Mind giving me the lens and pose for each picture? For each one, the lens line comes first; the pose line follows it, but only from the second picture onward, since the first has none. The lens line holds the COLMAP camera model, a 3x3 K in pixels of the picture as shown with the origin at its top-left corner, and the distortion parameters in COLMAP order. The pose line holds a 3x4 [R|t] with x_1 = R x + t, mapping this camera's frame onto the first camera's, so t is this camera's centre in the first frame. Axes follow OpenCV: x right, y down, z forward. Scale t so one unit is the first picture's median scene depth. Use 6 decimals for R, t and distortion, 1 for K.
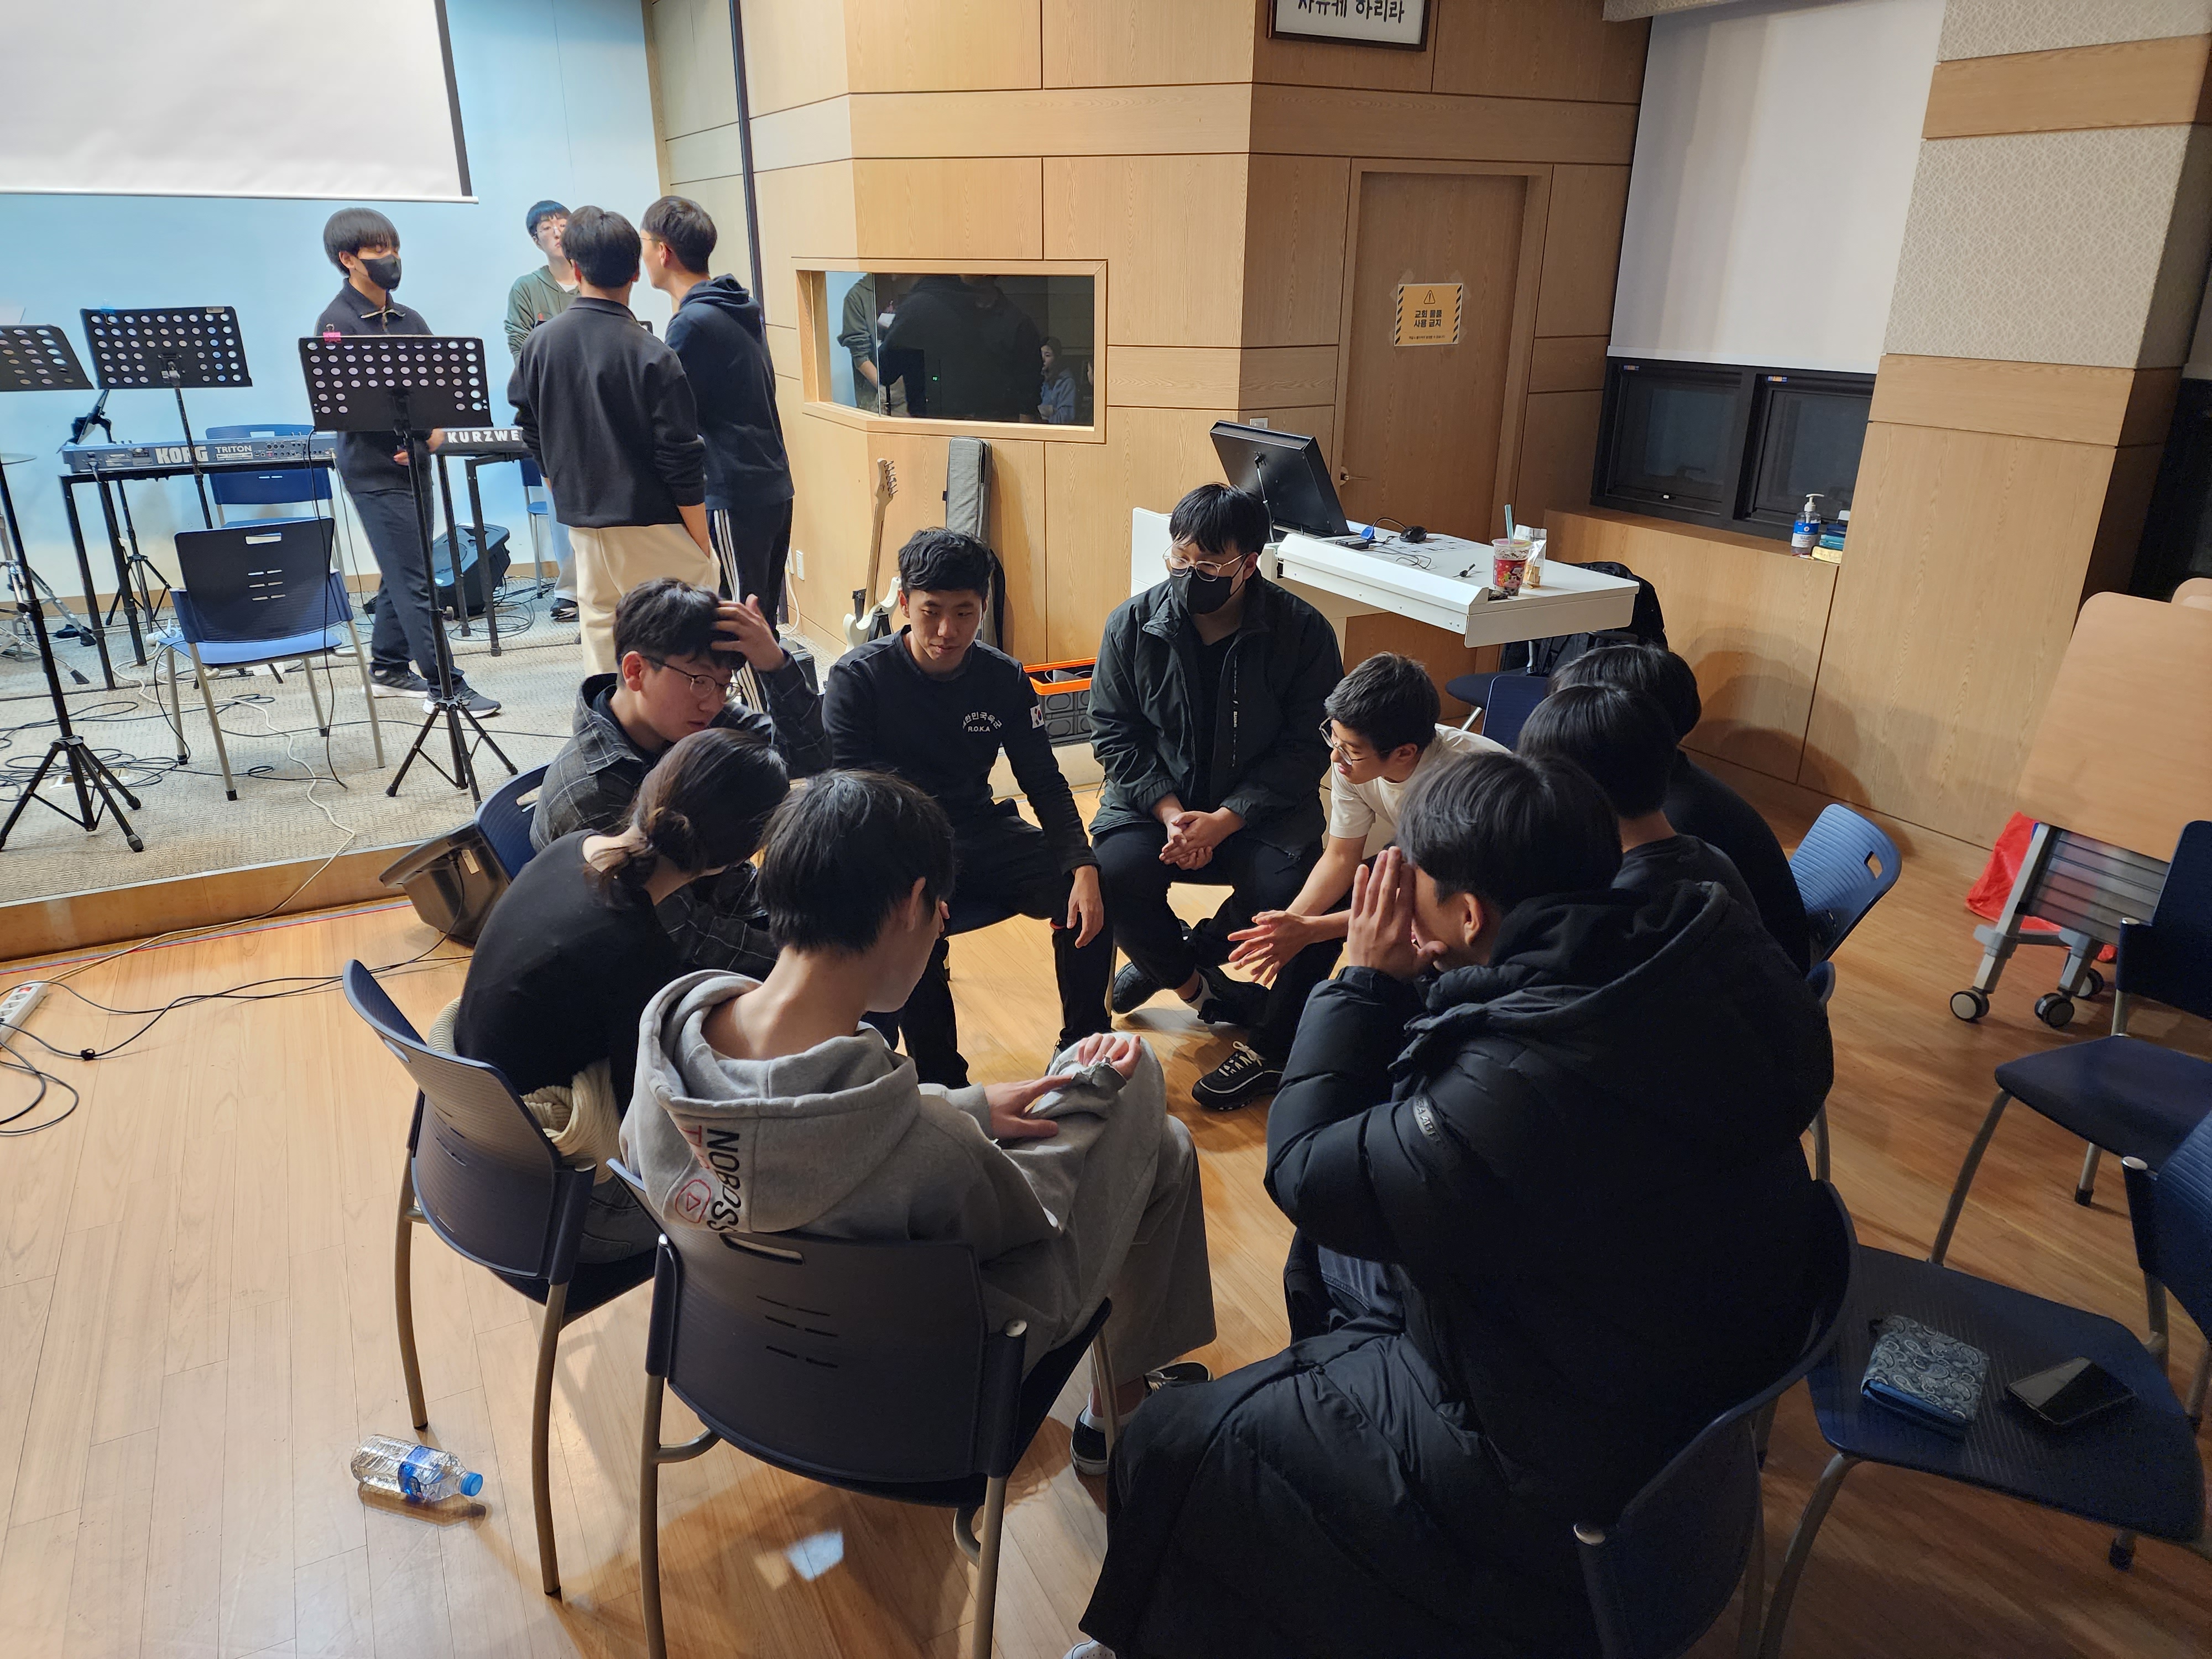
lens RADIAL K [[1487.4, 0, 1106.0], [0, 1487.4, 829.5], [0, 0, 1]] dist [0.084895, -0.082085]
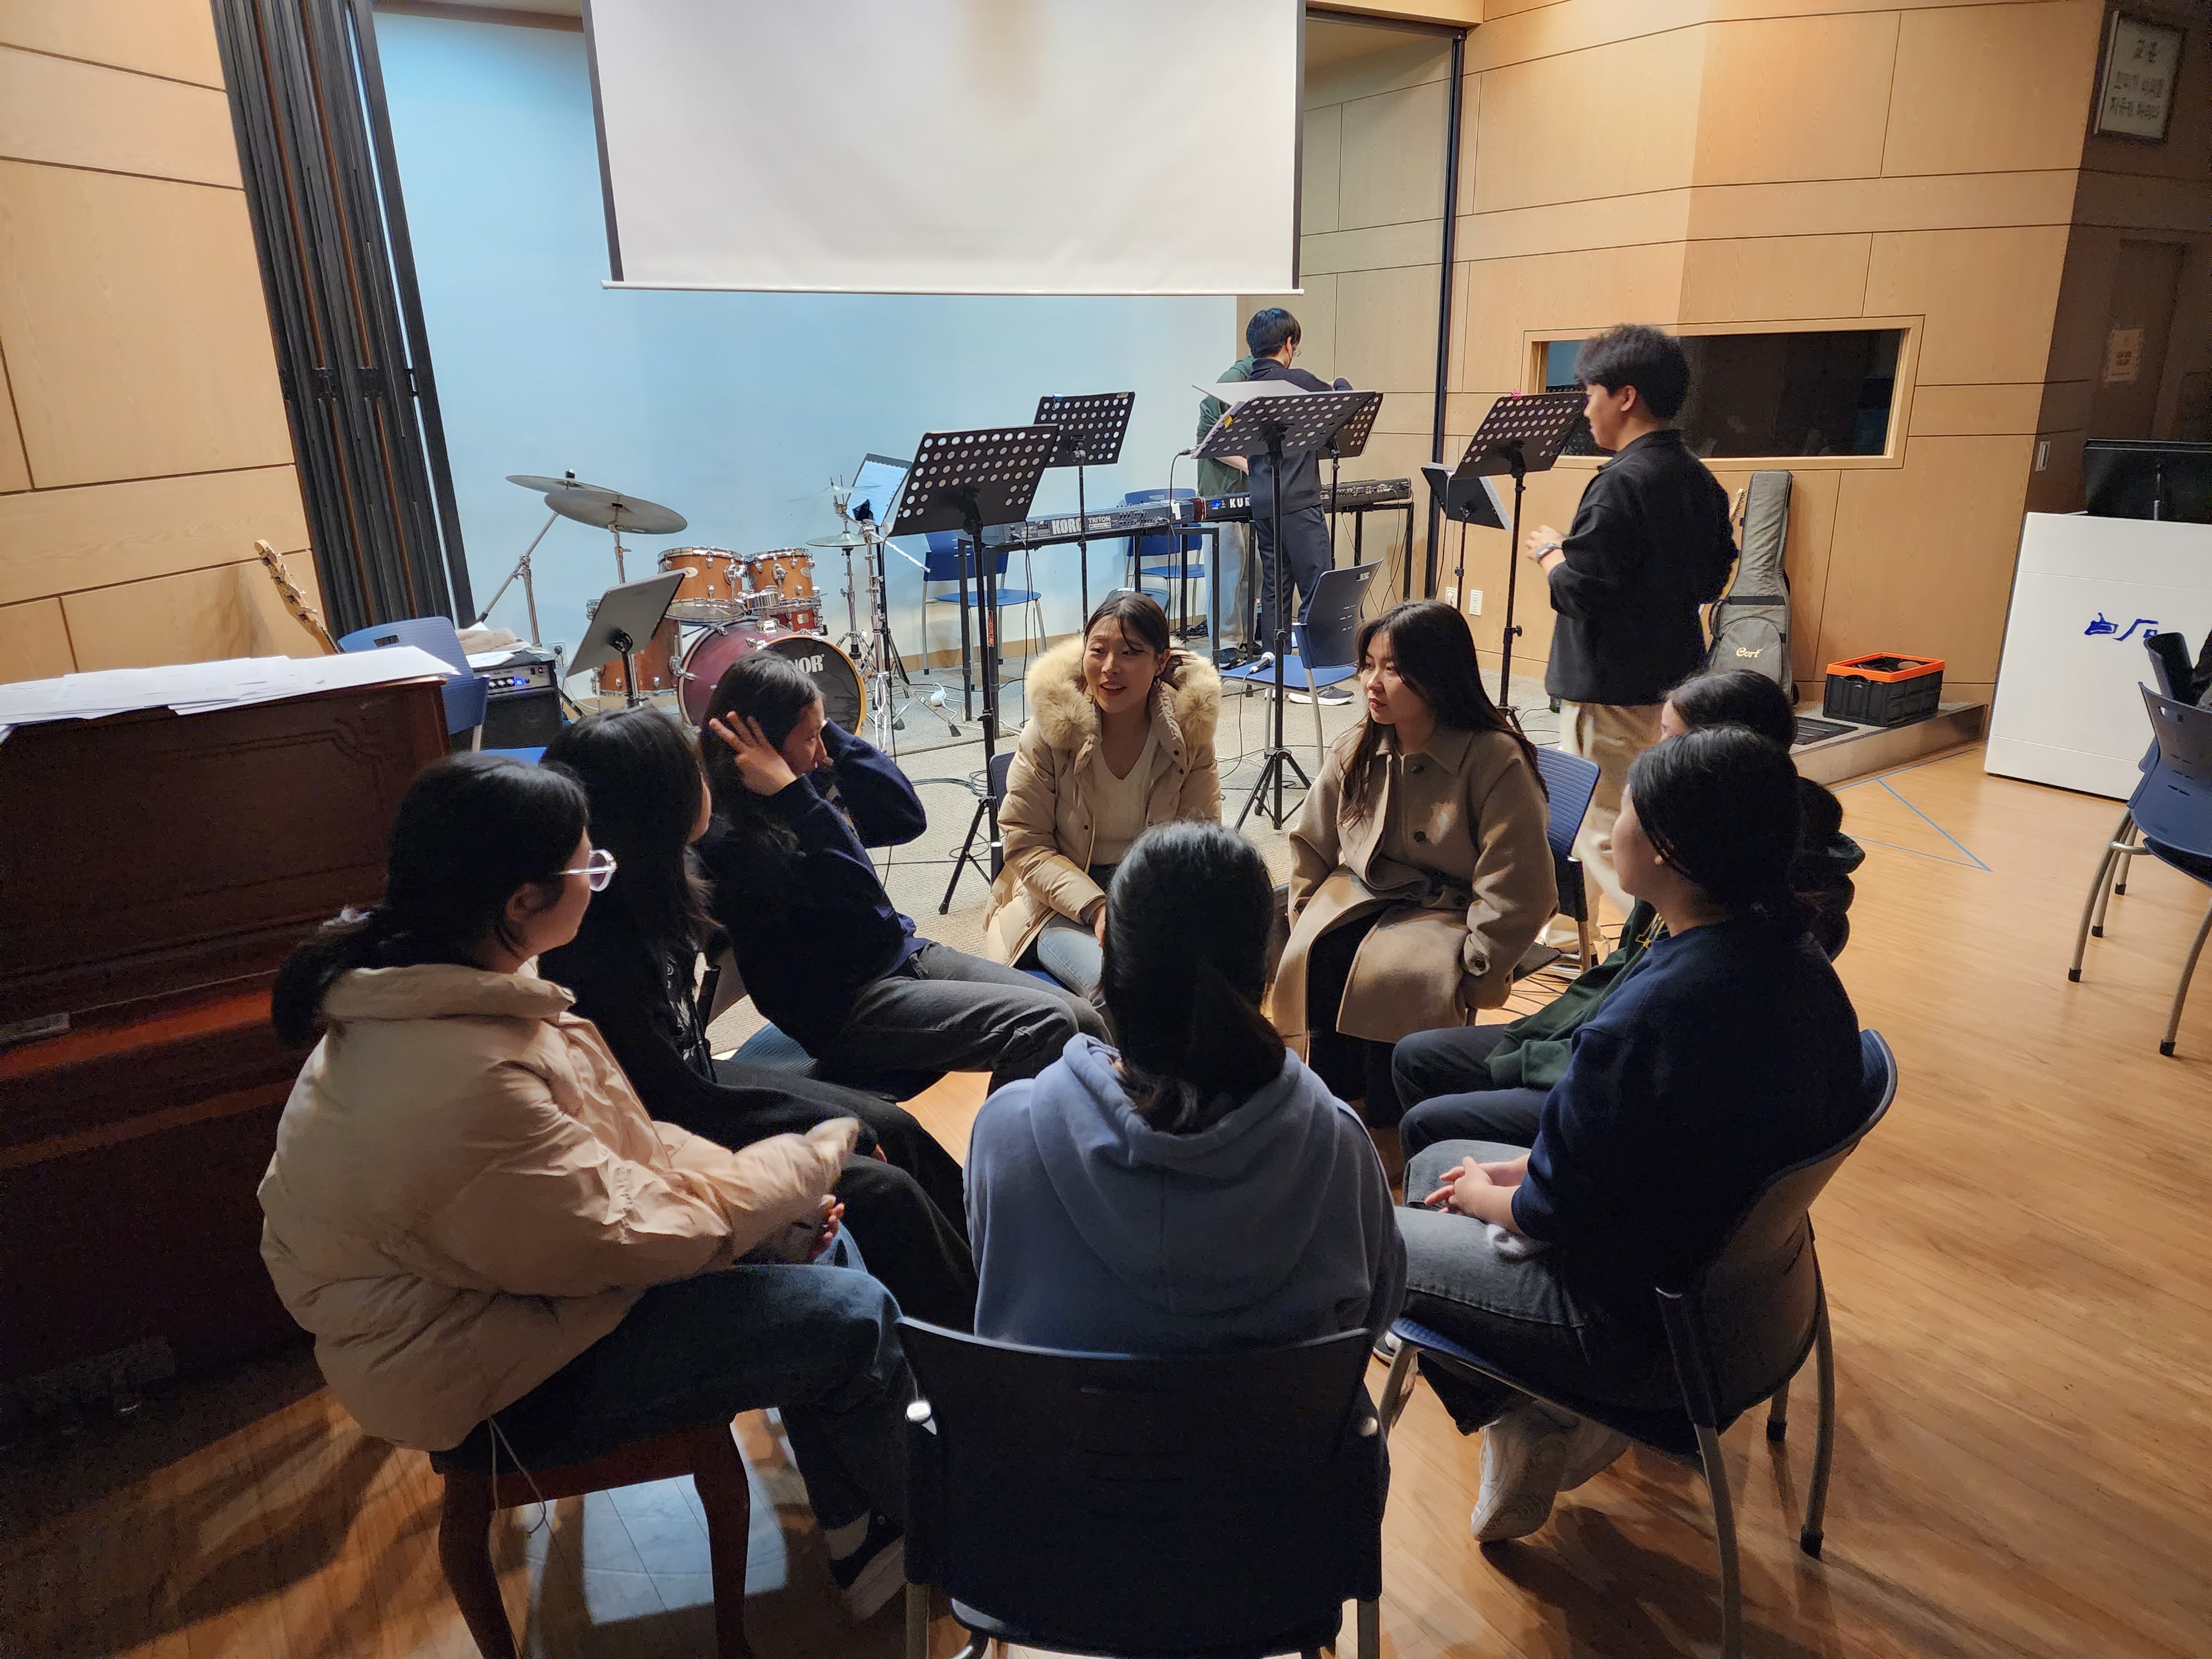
lens RADIAL K [[1487.4, 0, 1106.0], [0, 1487.4, 829.5], [0, 0, 1]] dist [0.084895, -0.082085]
pose [[0.993532, -0.059535, 0.096693, -0.728640], [0.064671, 0.996609, -0.050880, 0.038385], [-0.093336, 0.056804, 0.994013, -0.092479]]
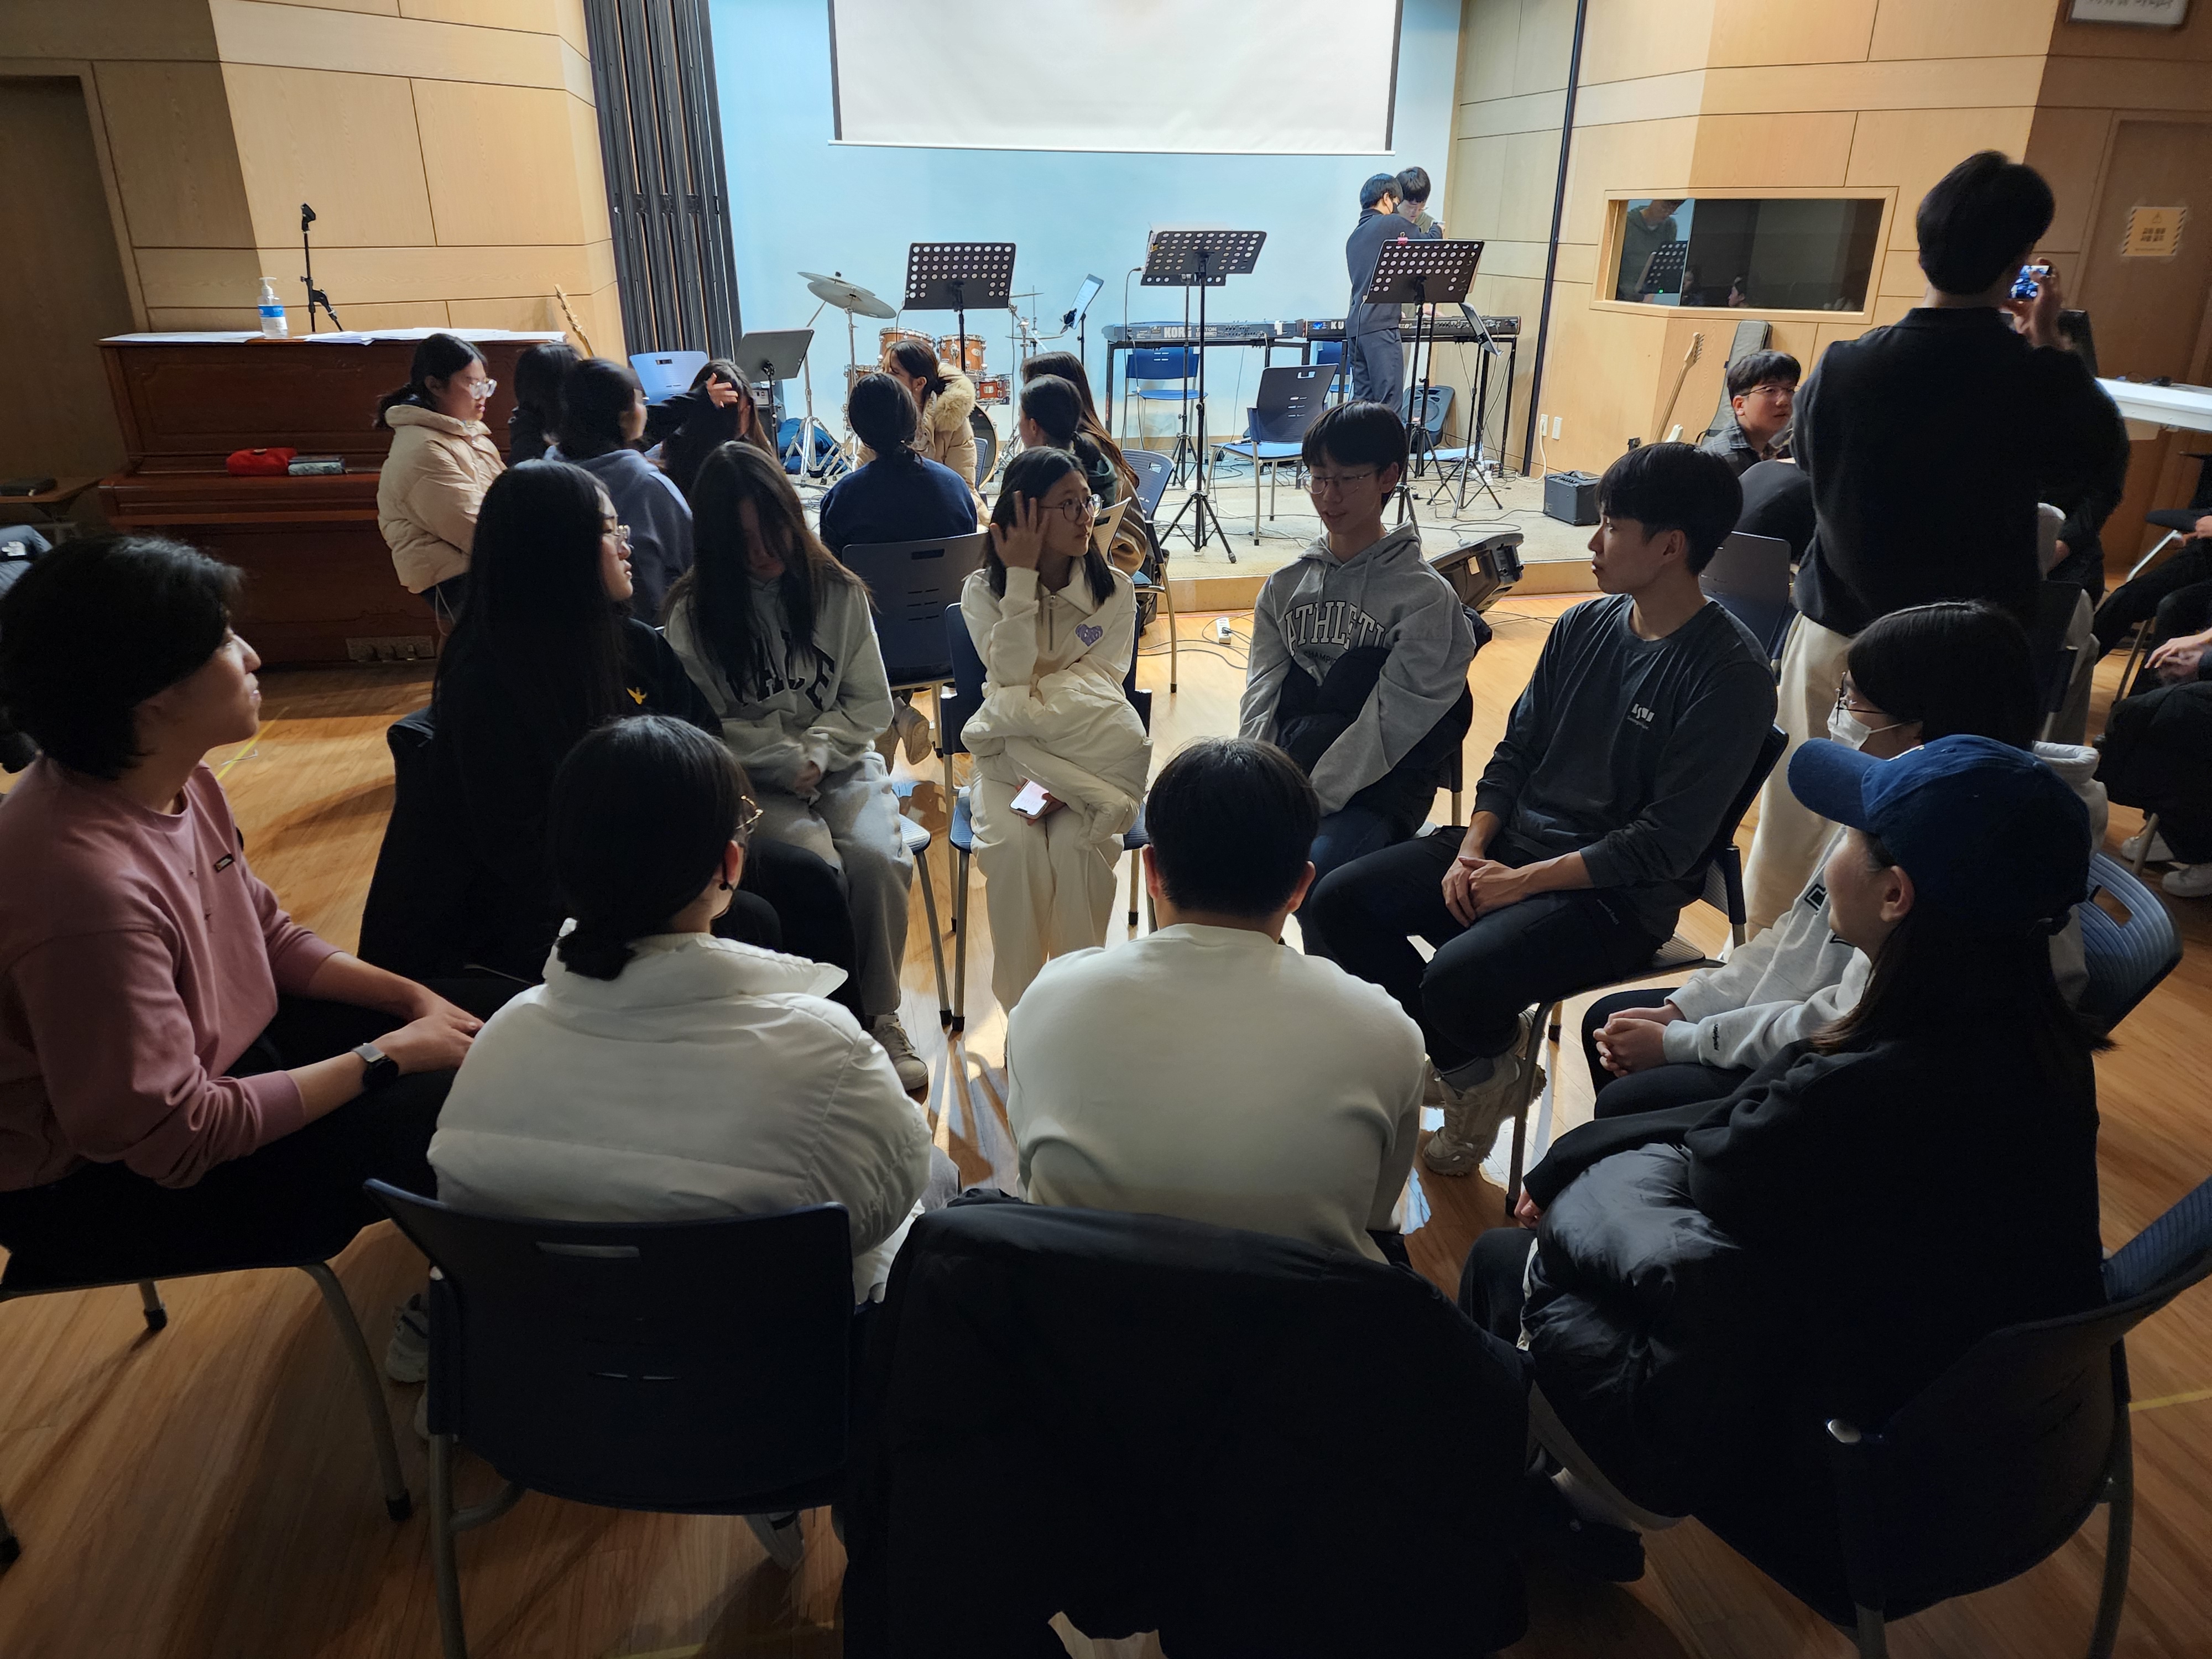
lens RADIAL K [[1487.4, 0, 1106.0], [0, 1487.4, 829.5], [0, 0, 1]] dist [0.084895, -0.082085]
pose [[0.960366, 0.108109, -0.256924, -0.251649], [-0.100370, 0.994017, 0.043087, 0.192667], [0.260045, -0.015592, 0.965471, -0.475077]]
